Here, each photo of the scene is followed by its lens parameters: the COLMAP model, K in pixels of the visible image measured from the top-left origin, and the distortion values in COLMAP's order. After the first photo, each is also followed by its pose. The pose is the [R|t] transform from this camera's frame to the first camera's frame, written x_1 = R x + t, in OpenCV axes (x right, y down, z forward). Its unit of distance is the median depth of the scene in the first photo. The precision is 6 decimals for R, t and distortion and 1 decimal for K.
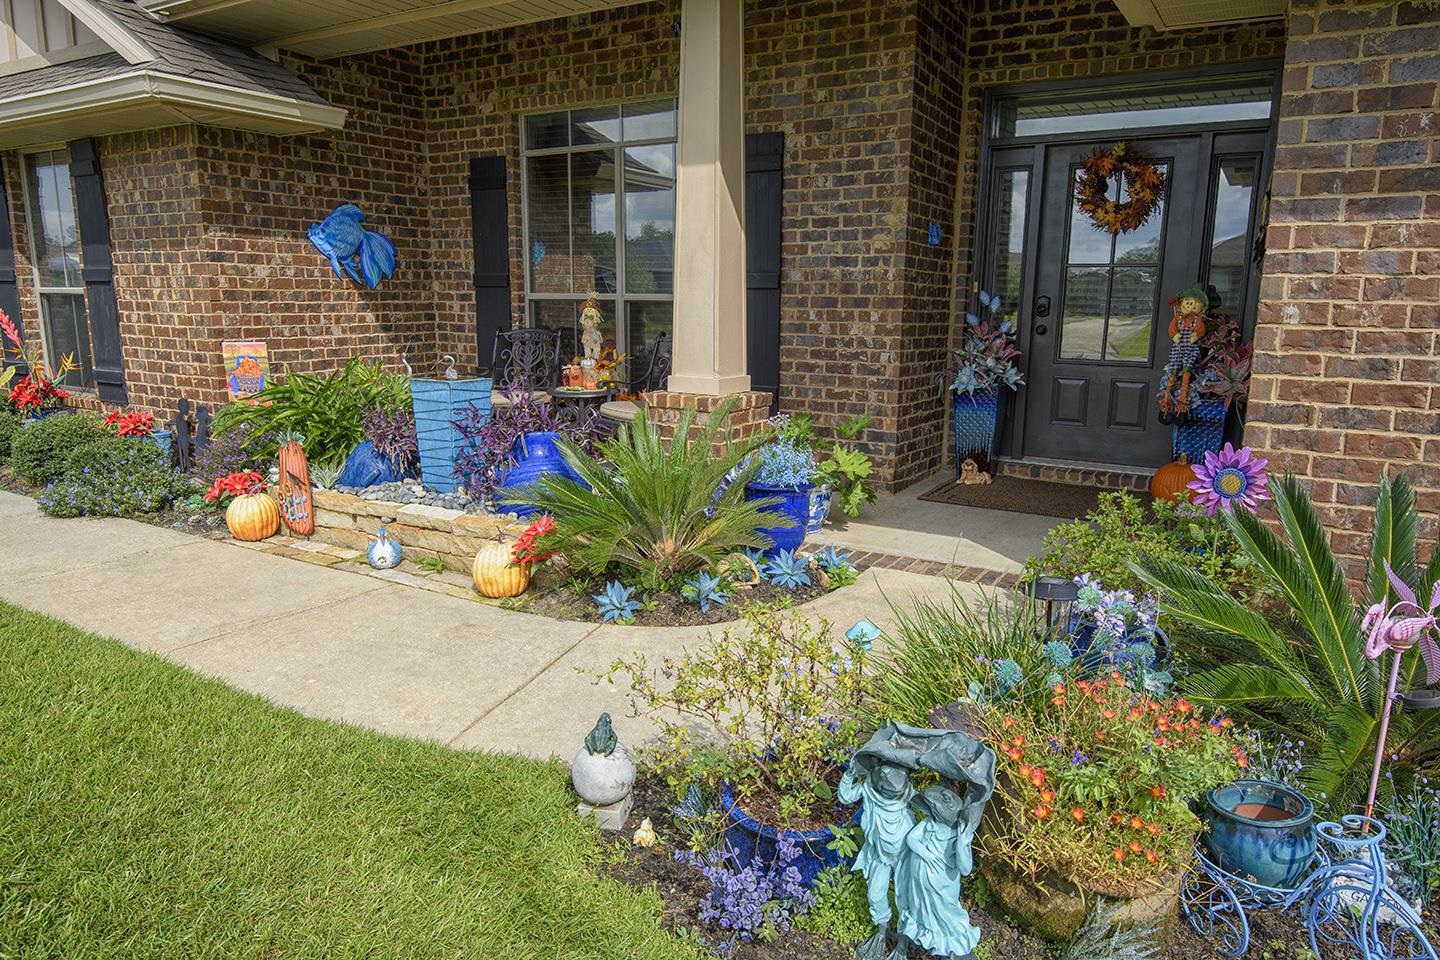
lens RADIAL K [[973.1, 0, 720.0], [0, 973.1, 480.0], [0, 0, 1]] dist [0.005503, 0.002149]
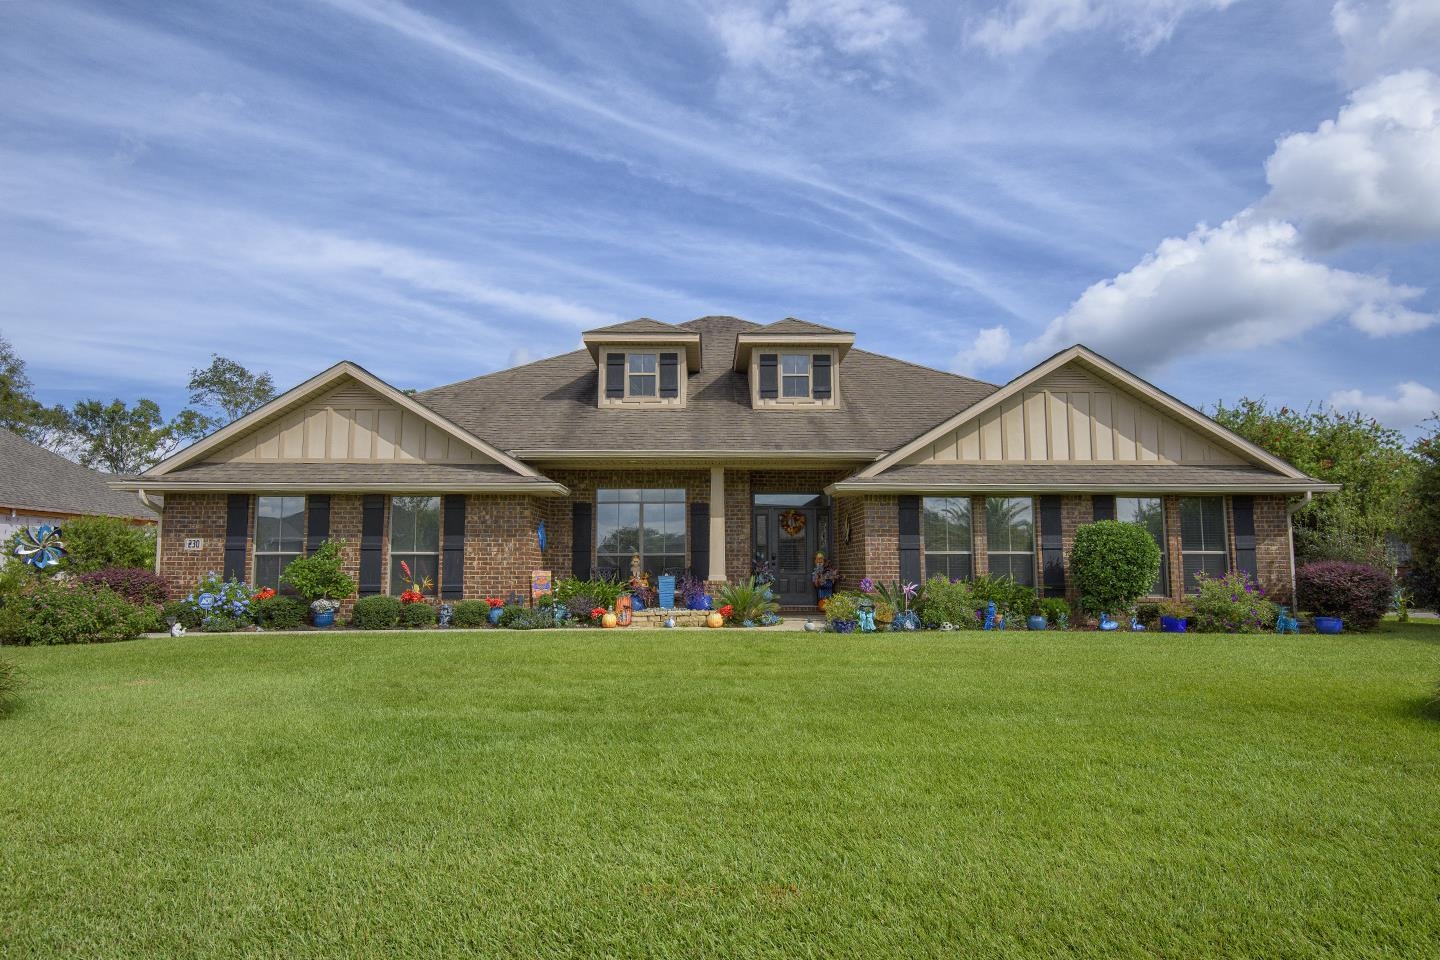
lens RADIAL K [[799.2, 0, 724.6], [0, 799.2, 477.5], [0, 0, 1]] dist [0.051726, -0.036213]
pose [[0.843013, 0.048173, 0.535732, -1.260729], [0.110488, 0.959235, -0.260116, 0.246751], [-0.526423, 0.278473, 0.803325, -1.138128]]
